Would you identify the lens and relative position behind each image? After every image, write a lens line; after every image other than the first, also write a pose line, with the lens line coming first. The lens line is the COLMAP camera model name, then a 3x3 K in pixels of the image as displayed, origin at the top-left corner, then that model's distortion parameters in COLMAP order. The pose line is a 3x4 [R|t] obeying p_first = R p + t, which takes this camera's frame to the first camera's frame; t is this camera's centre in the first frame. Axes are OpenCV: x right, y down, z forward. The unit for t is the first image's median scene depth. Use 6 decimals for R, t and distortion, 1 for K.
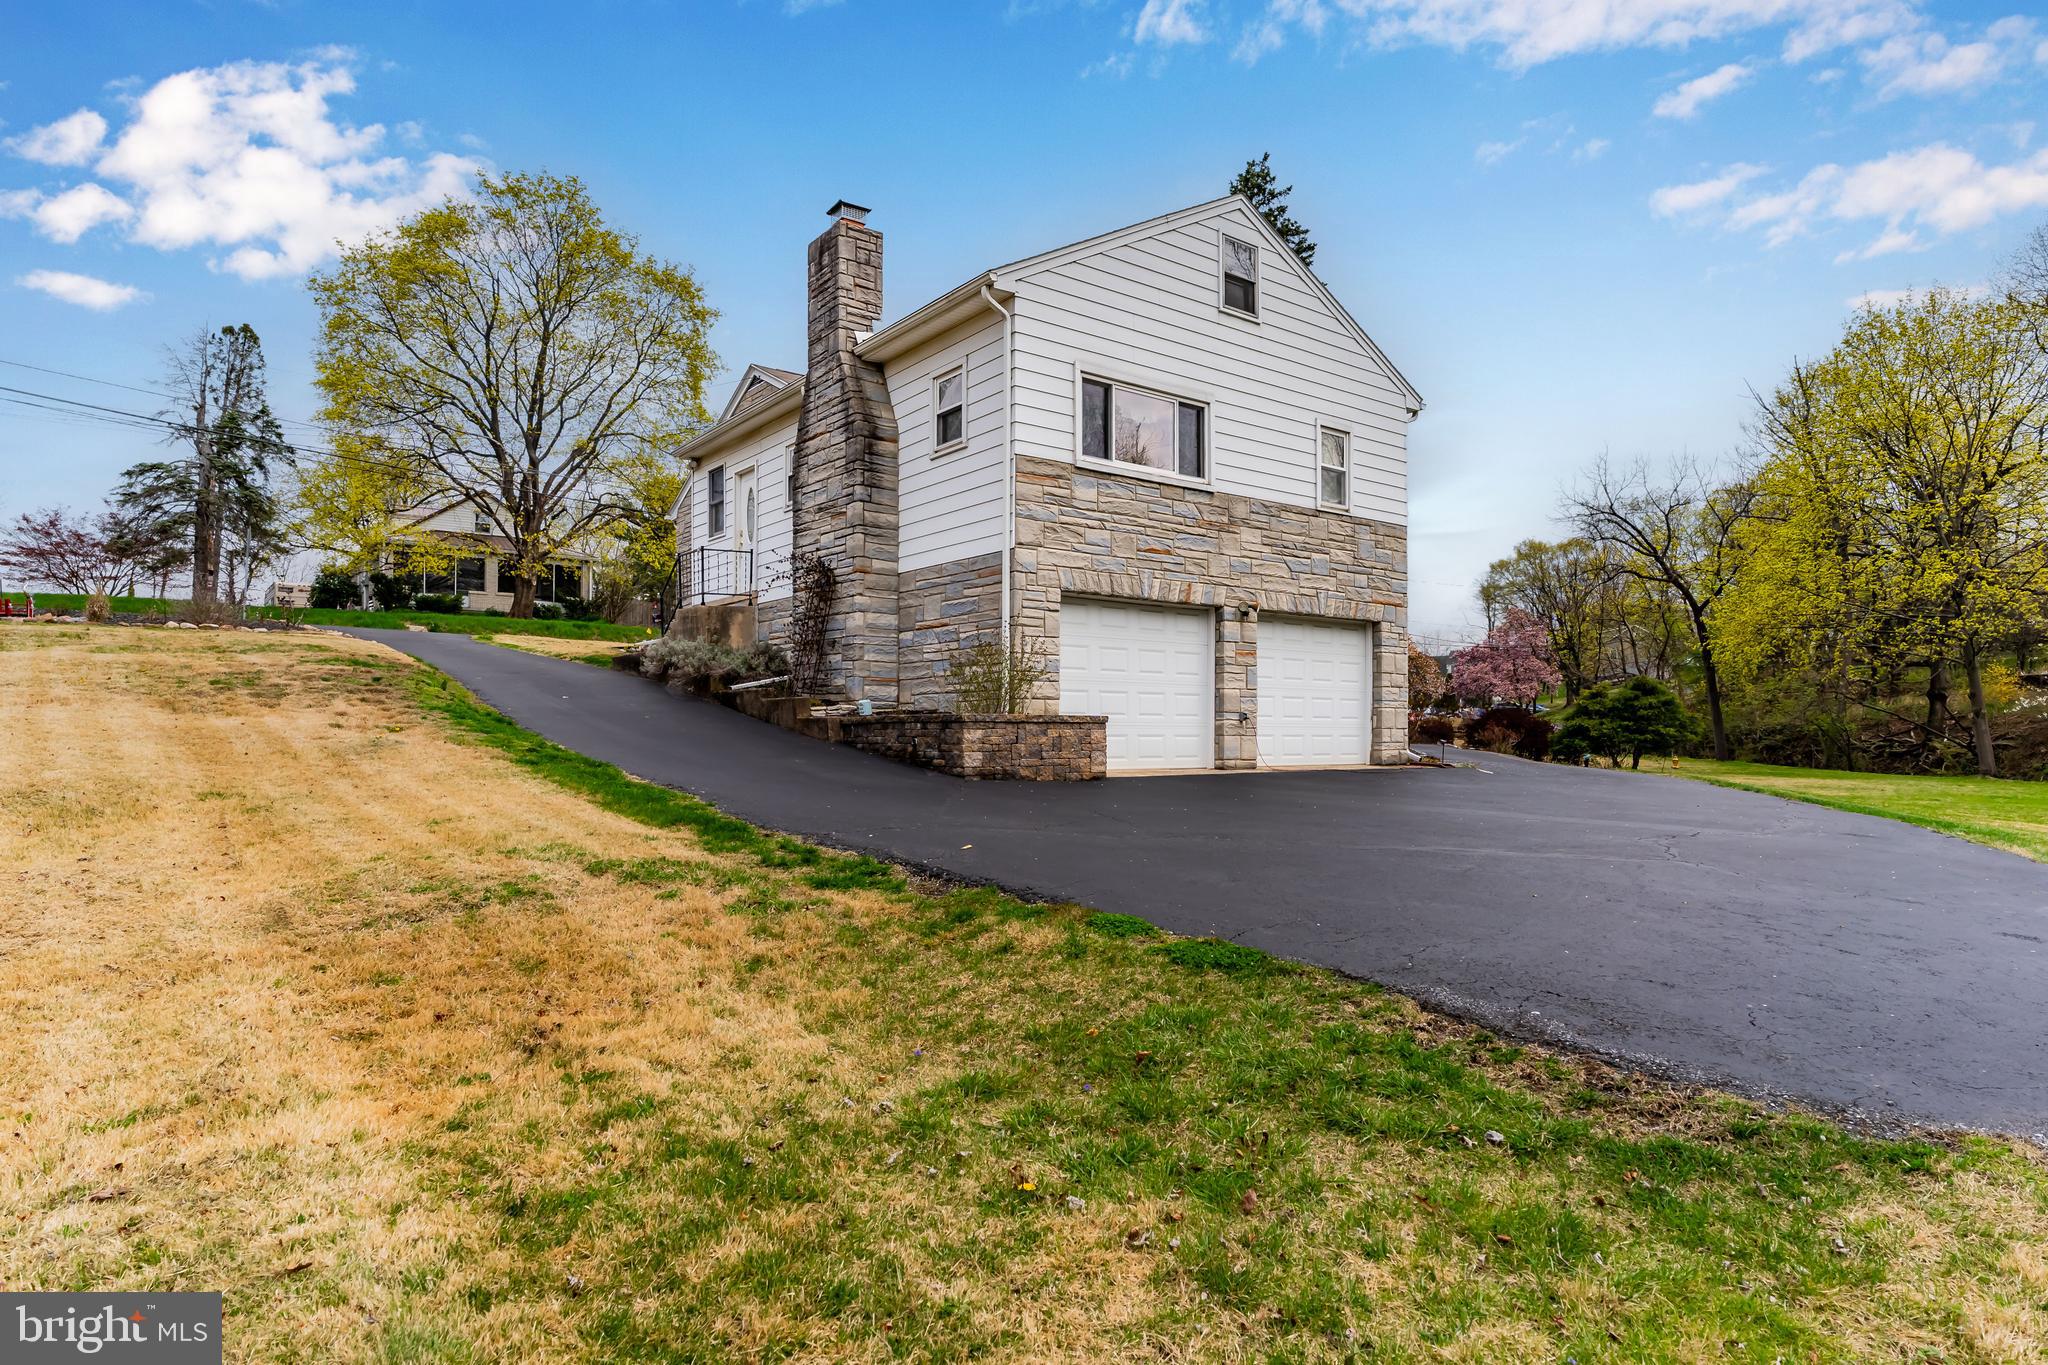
lens RADIAL K [[1140.0, 0, 1016.8], [0, 1140.0, 734.2], [0, 0, 1]] dist [-0.003776, -0.000210]
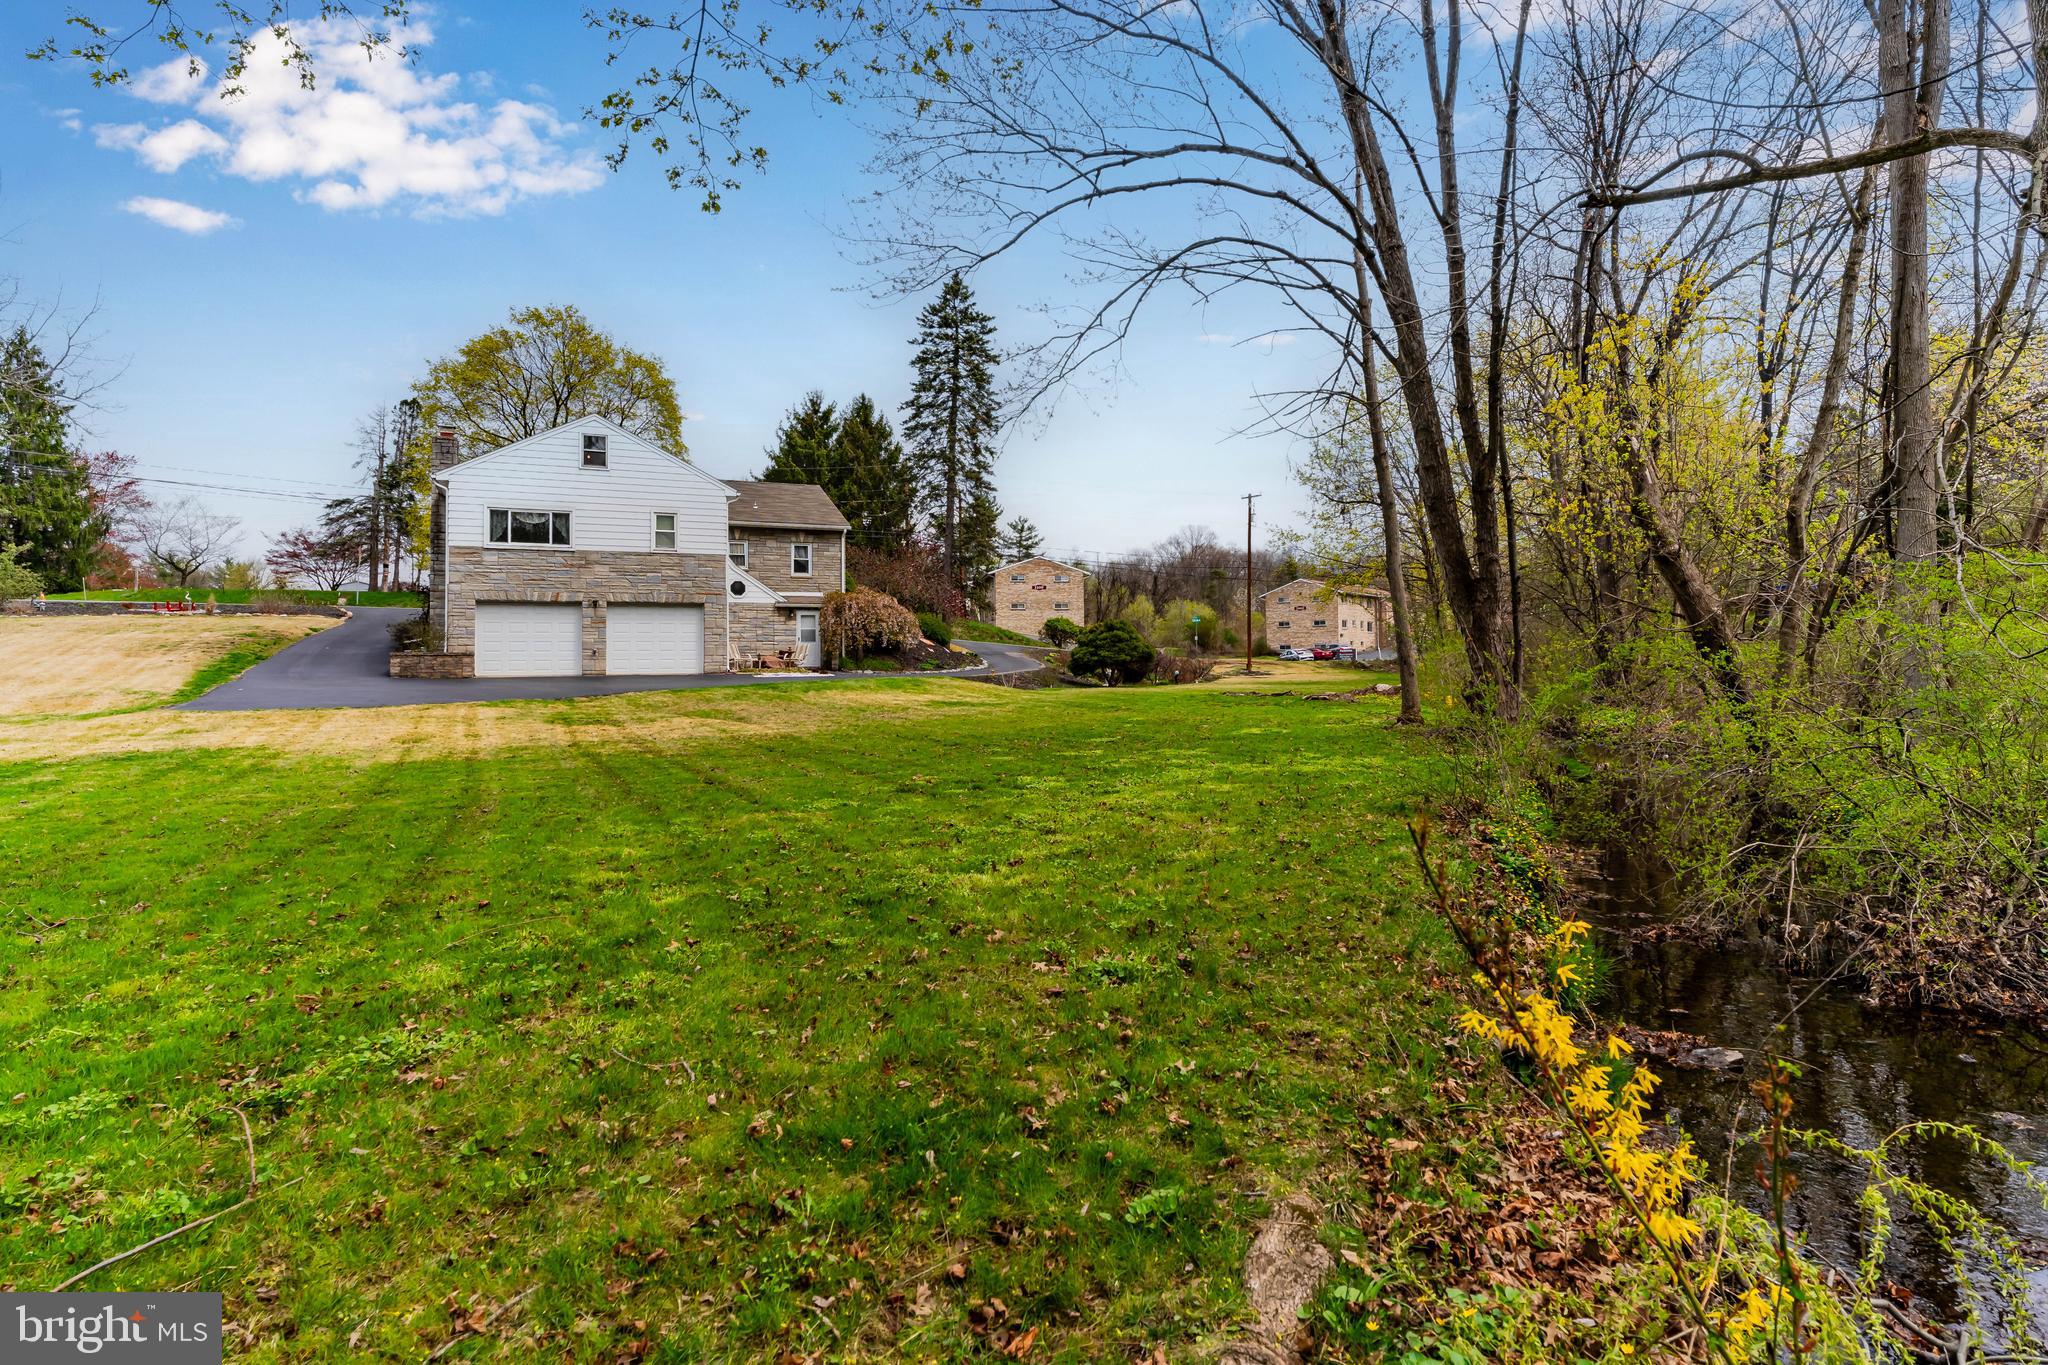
lens RADIAL K [[1046.2, 0, 1015.5], [0, 1046.2, 688.9], [0, 0, 1]] dist [-0.006056, 0.000060]
pose [[0.973787, 0.006655, -0.227363, 1.443705], [0.001927, 0.999295, 0.037503, -0.016339], [0.227452, -0.036958, 0.973088, -0.786507]]
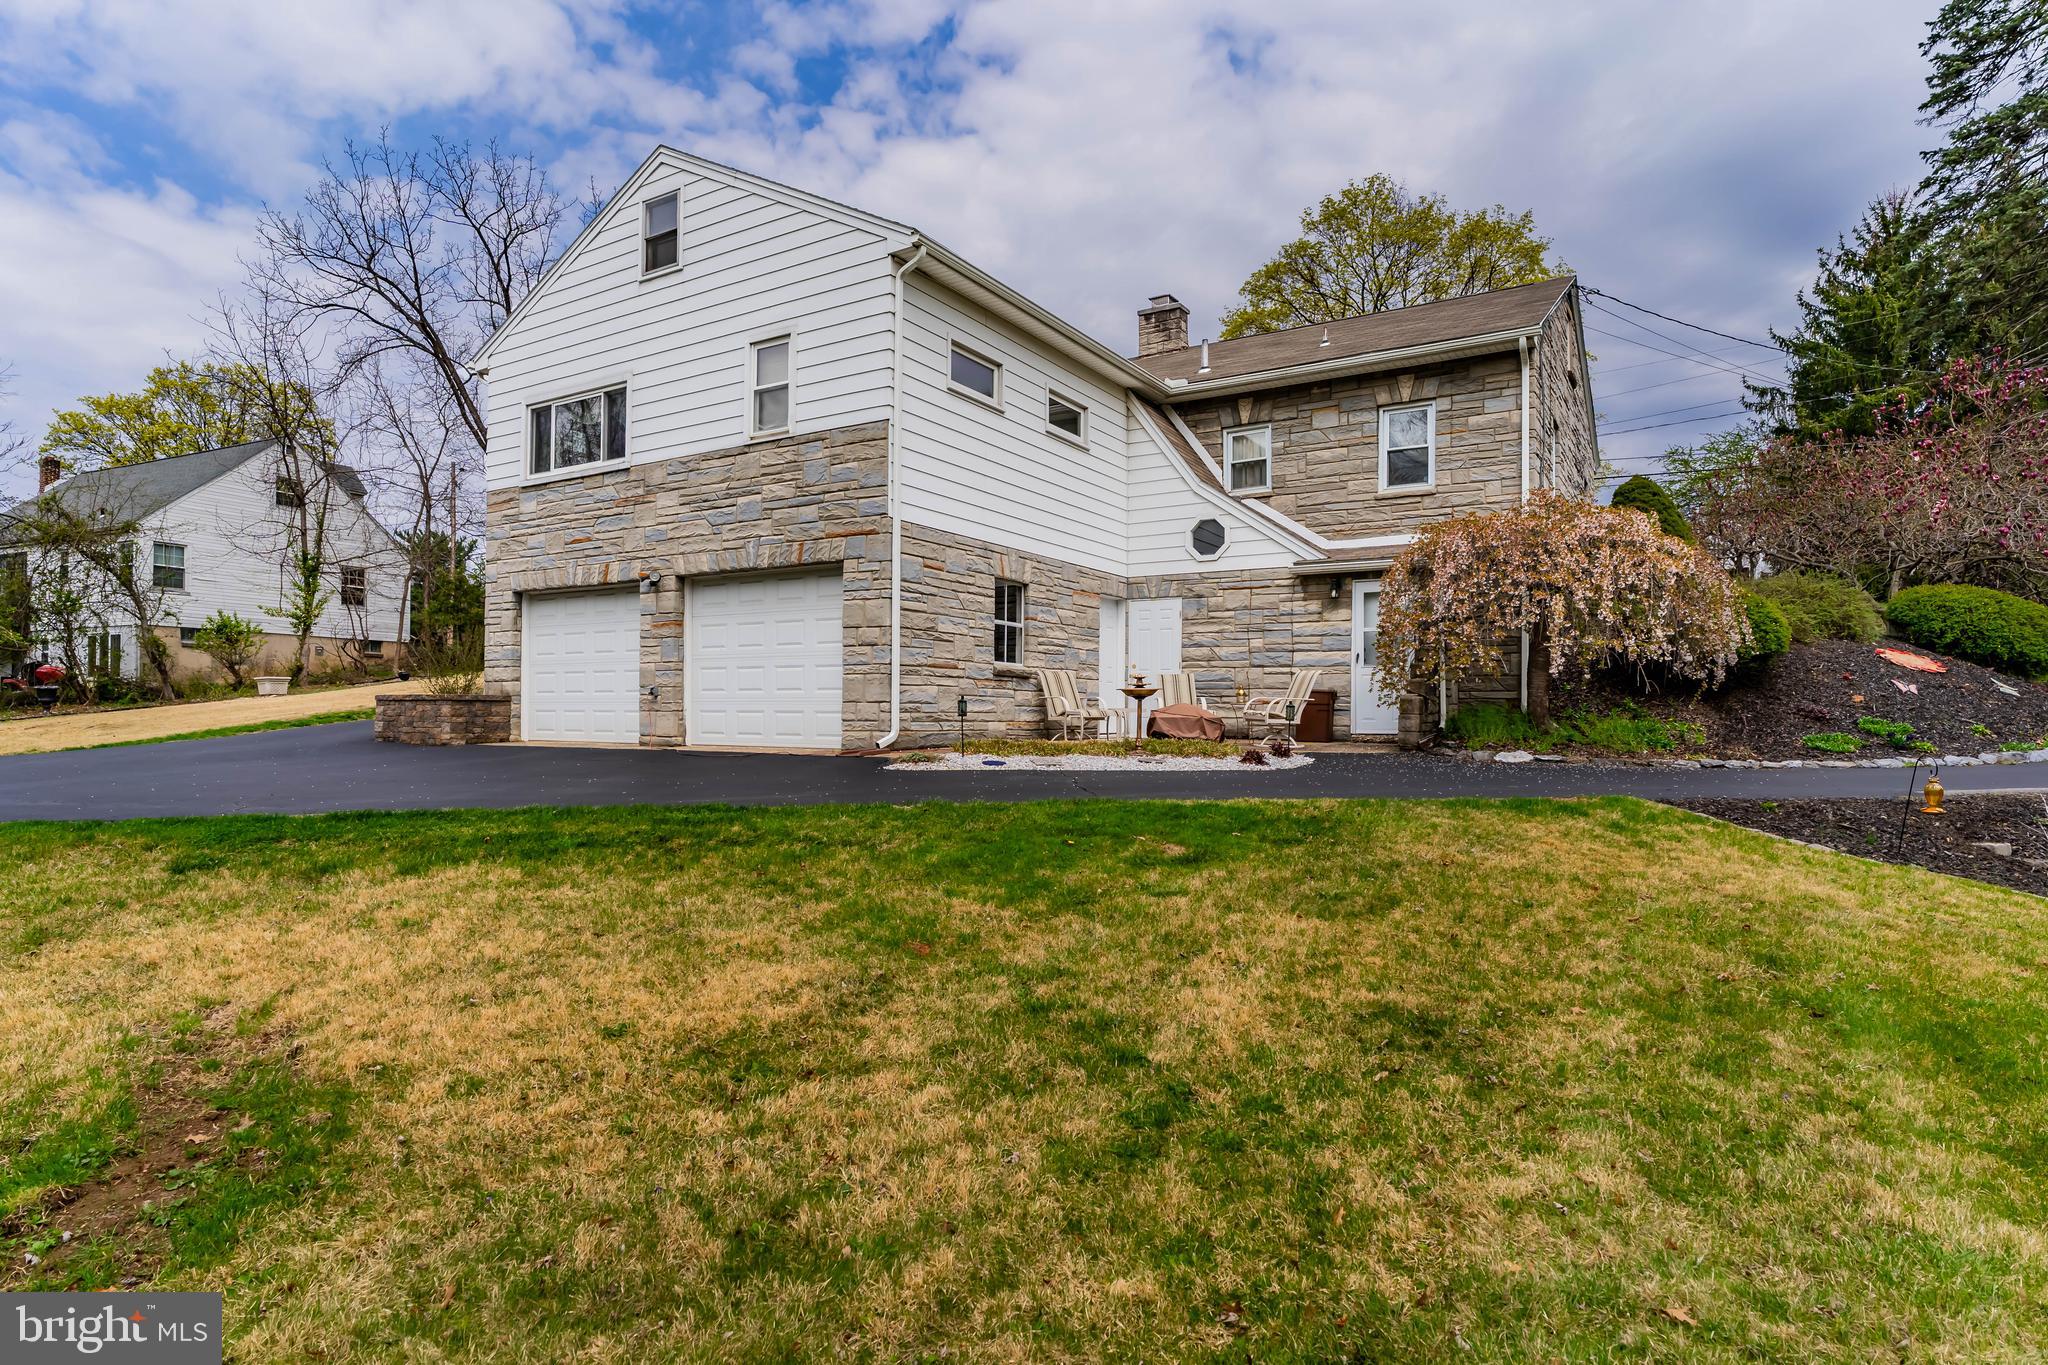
lens RADIAL K [[1073.2, 0, 1024.0], [0, 1073.2, 682.5], [0, 0, 1]] dist [0.000606, 0.000230]
pose [[0.346213, -0.011778, -0.938082, 1.144204], [0.003905, 0.999931, -0.011113, -0.011456], [0.938148, 0.000184, 0.346235, 0.971702]]
